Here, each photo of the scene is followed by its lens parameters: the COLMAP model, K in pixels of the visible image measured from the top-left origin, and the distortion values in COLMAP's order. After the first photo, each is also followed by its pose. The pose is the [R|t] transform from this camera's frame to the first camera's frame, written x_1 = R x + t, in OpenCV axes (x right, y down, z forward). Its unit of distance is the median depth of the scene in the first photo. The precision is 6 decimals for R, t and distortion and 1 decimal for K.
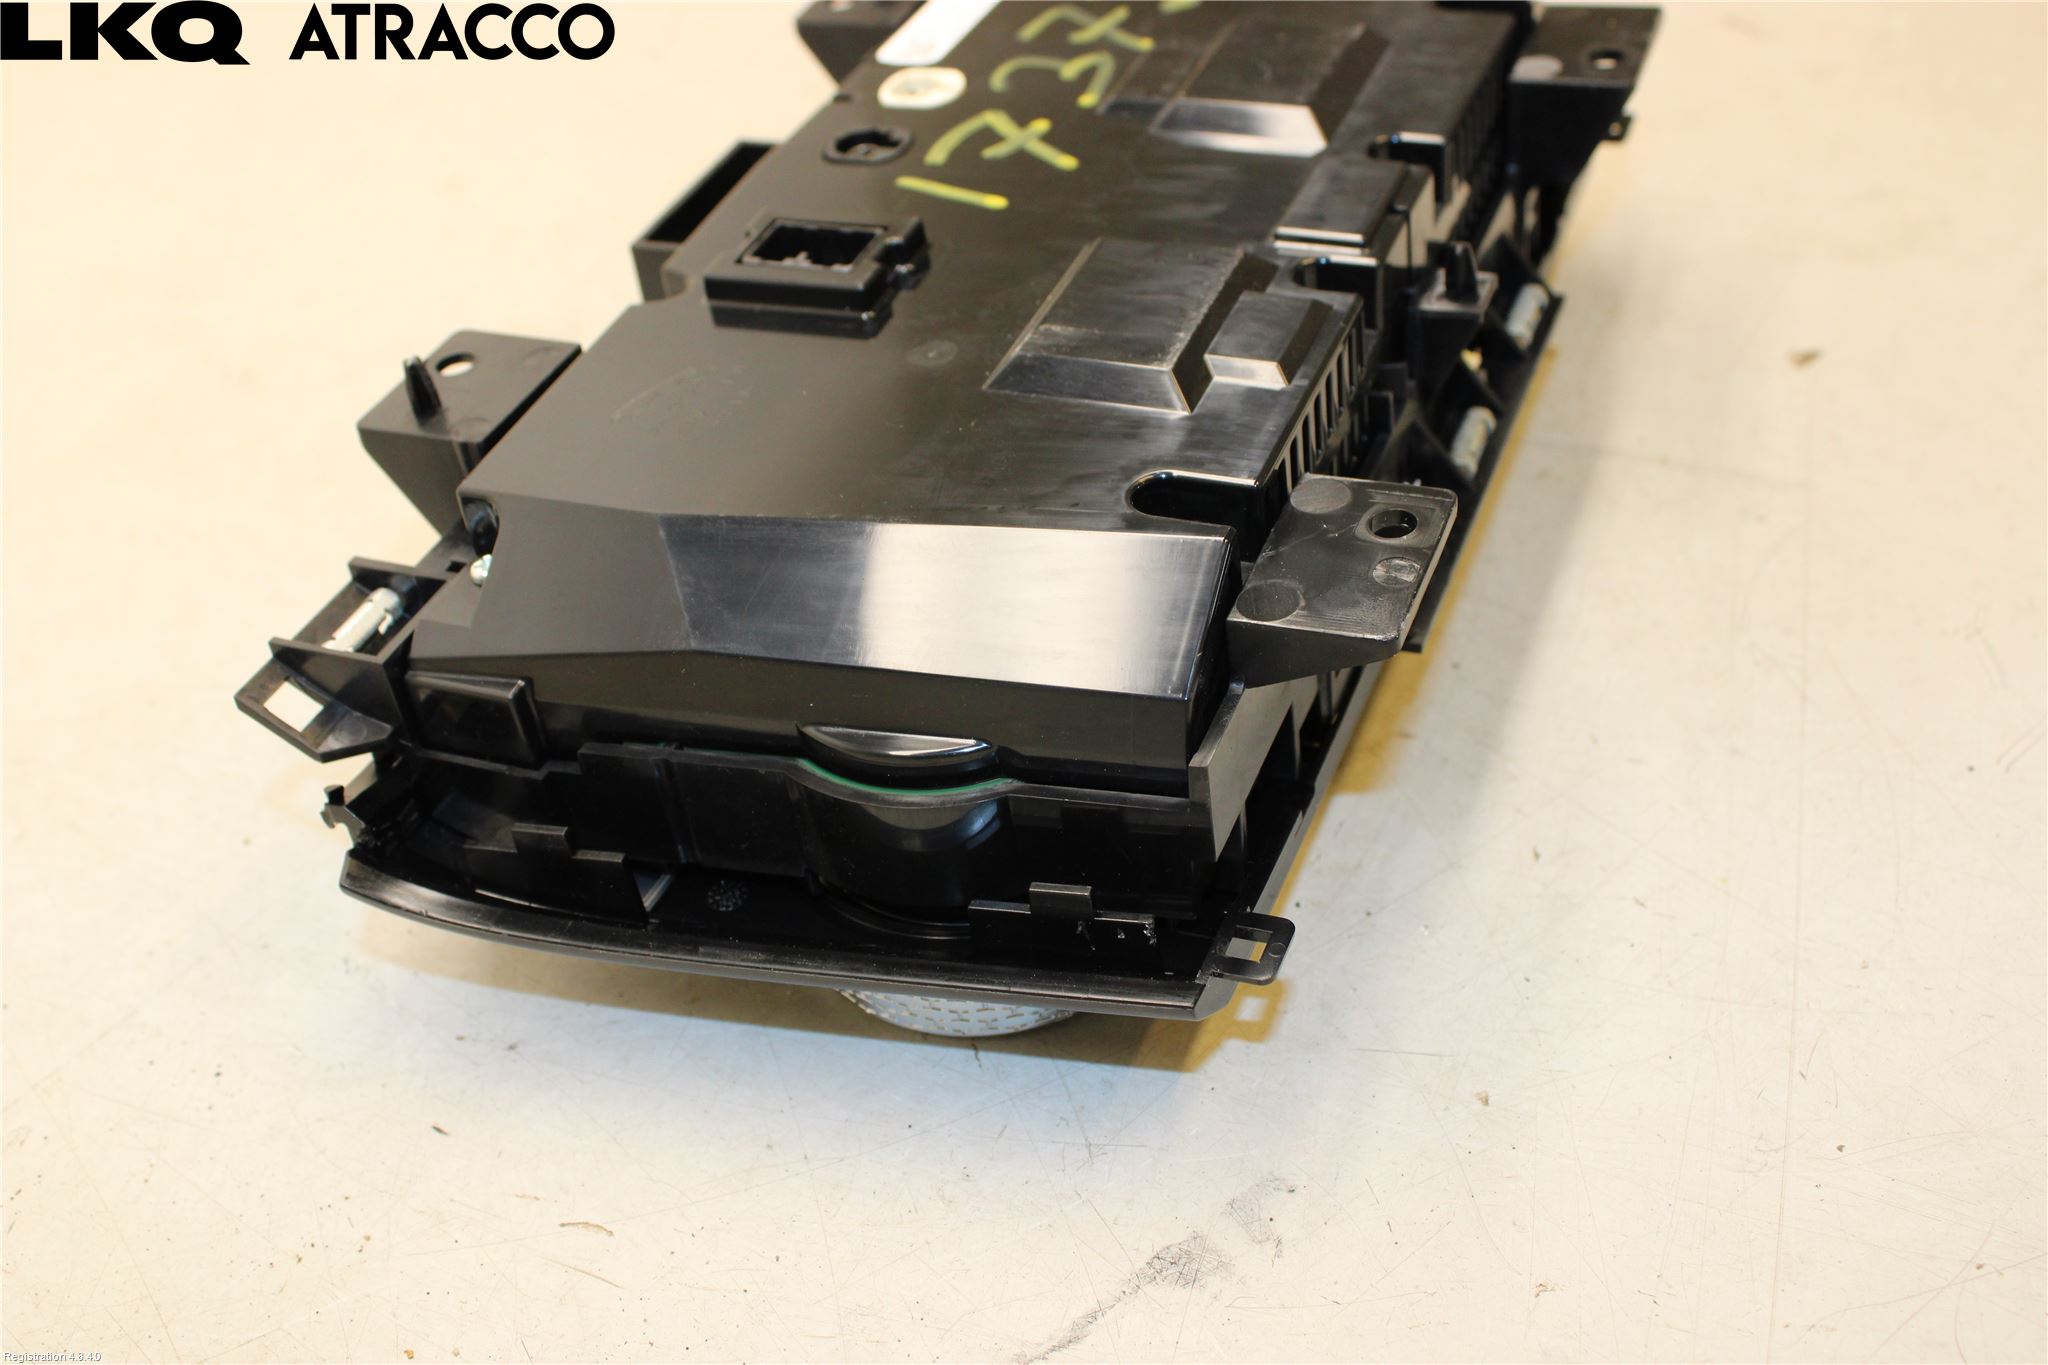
lens RADIAL K [[2260.6, 0, 1025.7], [0, 2260.6, 683.7], [0, 0, 1]] dist [-0.080378, 0.000000]
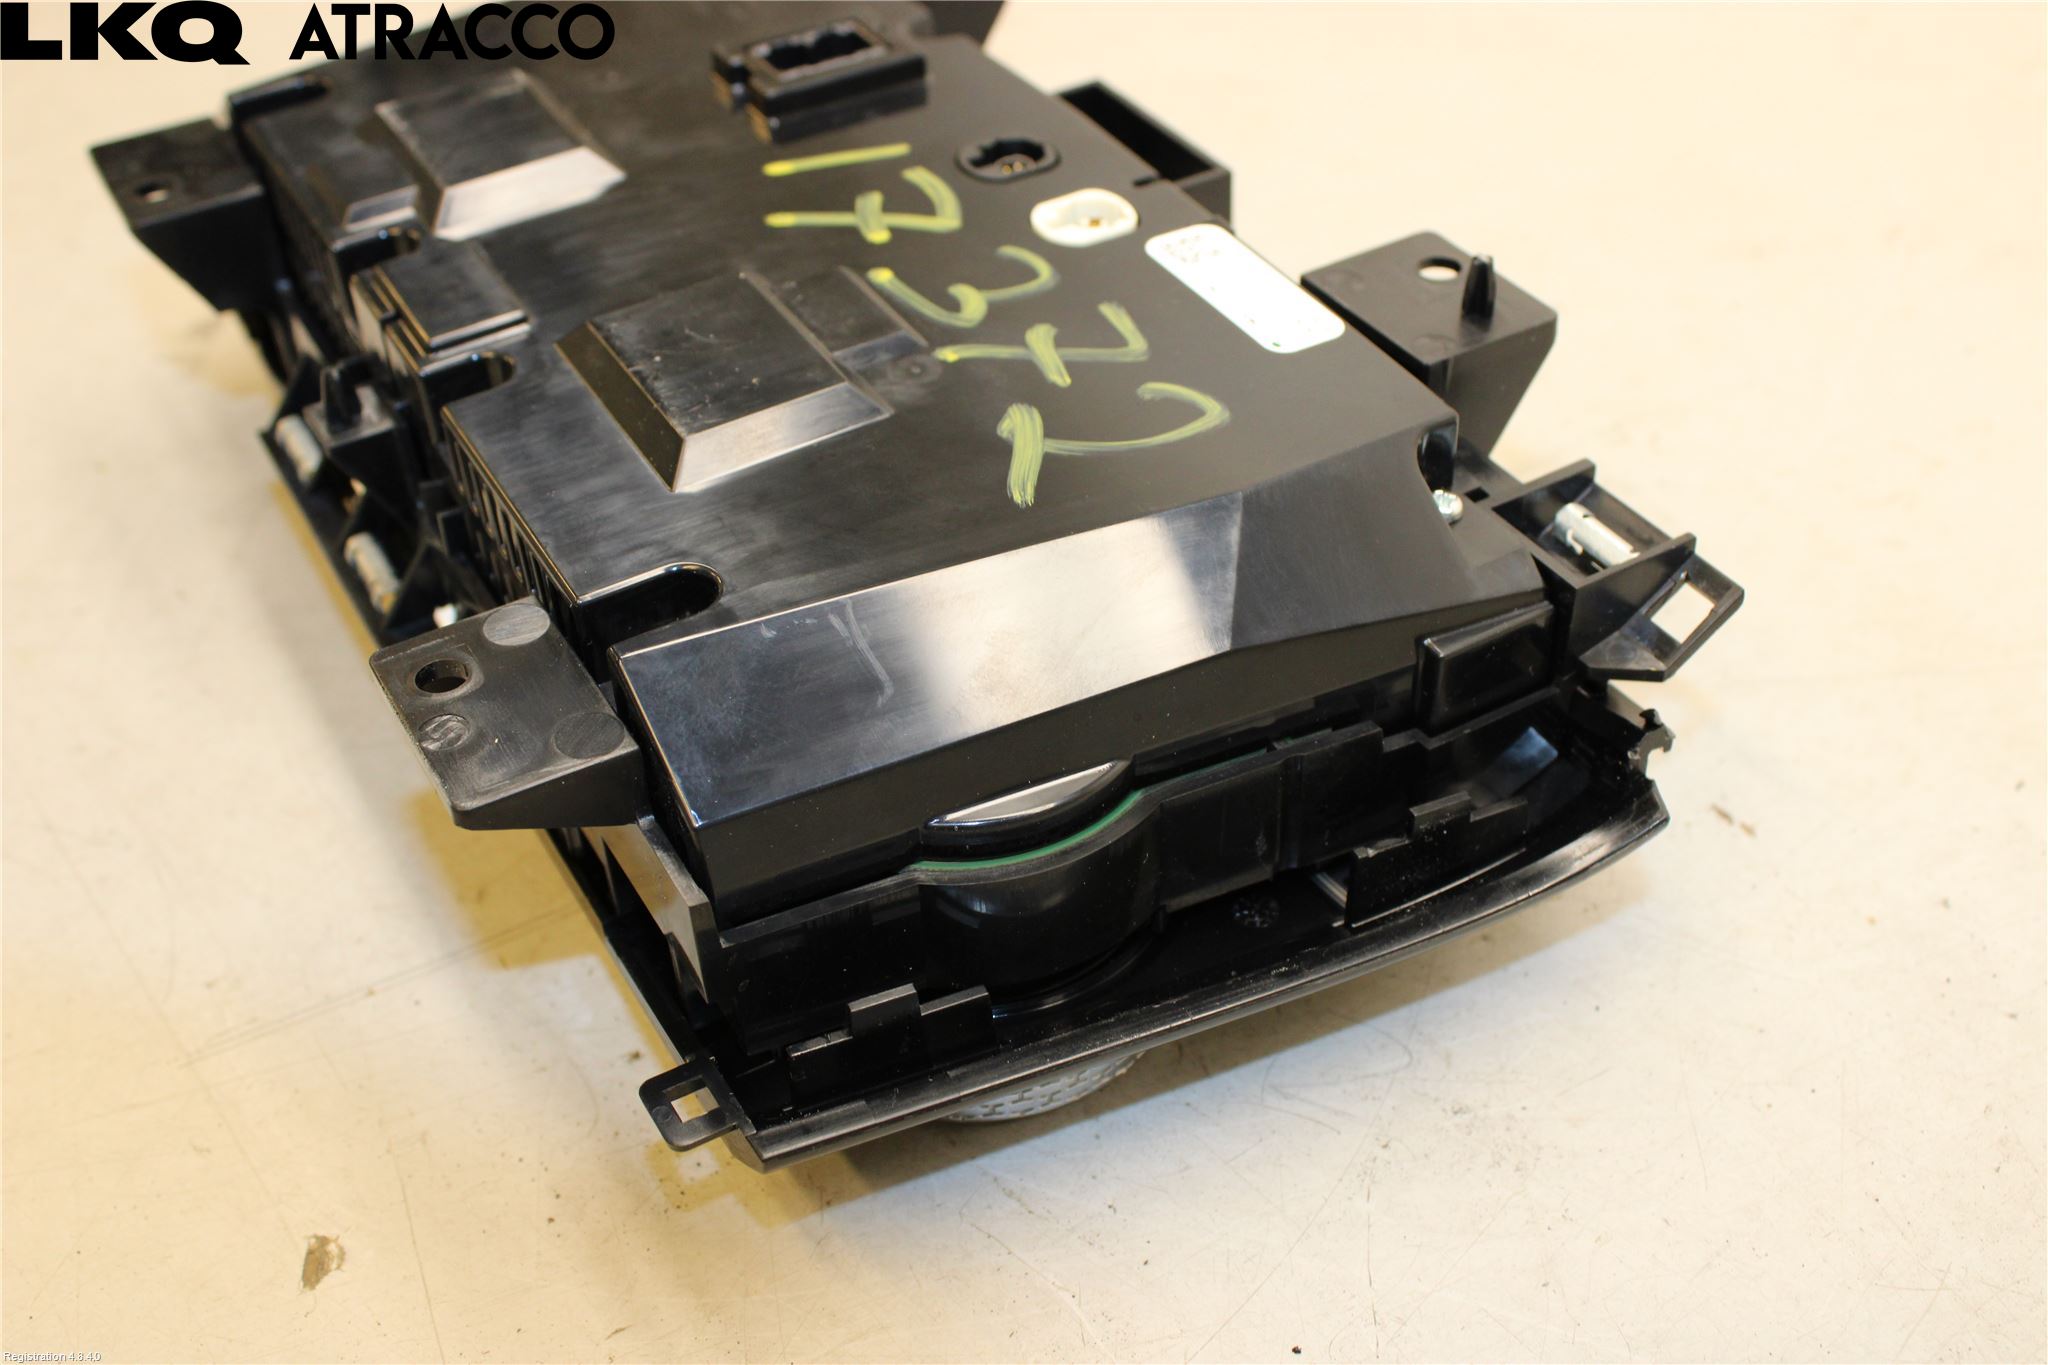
lens RADIAL K [[2260.6, 0, 1034.9], [0, 2260.6, 669.2], [0, 0, 1]] dist [-0.080378, 0.000000]
pose [[-0.597708, 0.622755, -0.504897, 0.553745], [-0.418085, 0.295237, 0.859093, -1.051925], [0.684069, 0.724576, 0.083899, 1.197752]]
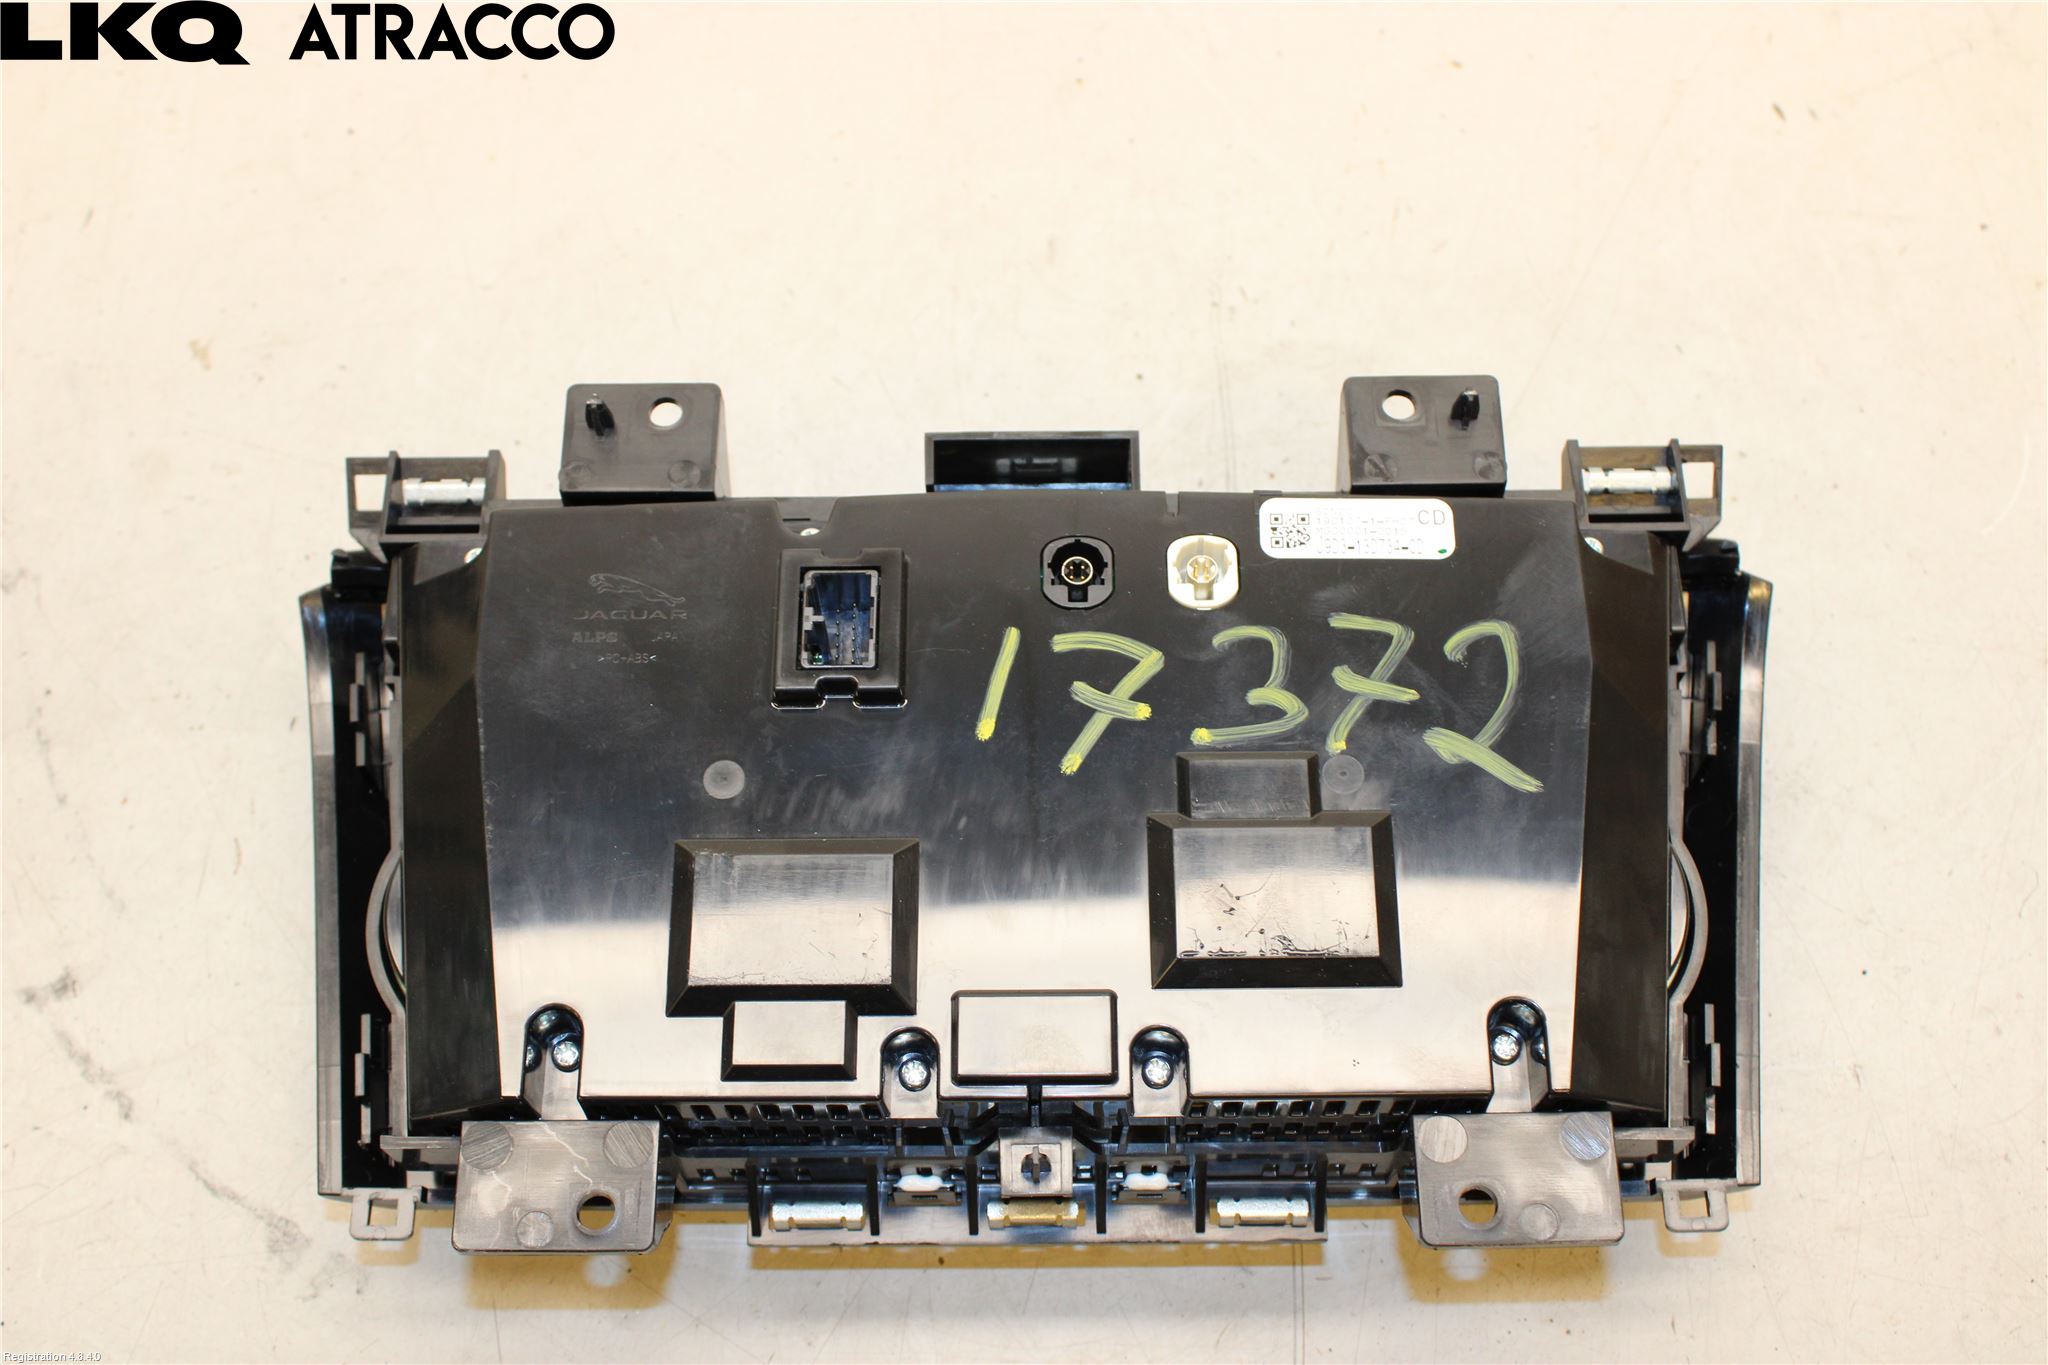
lens RADIAL K [[2305.3, 0, 1024.6], [0, 2305.3, 686.6], [0, 0, 1]] dist [-0.067069, 0.000000]
pose [[0.380547, 0.880685, -0.282094, 0.299129], [-0.609974, 0.468323, 0.639223, -0.980183], [0.695065, -0.071185, 0.715414, 0.236705]]
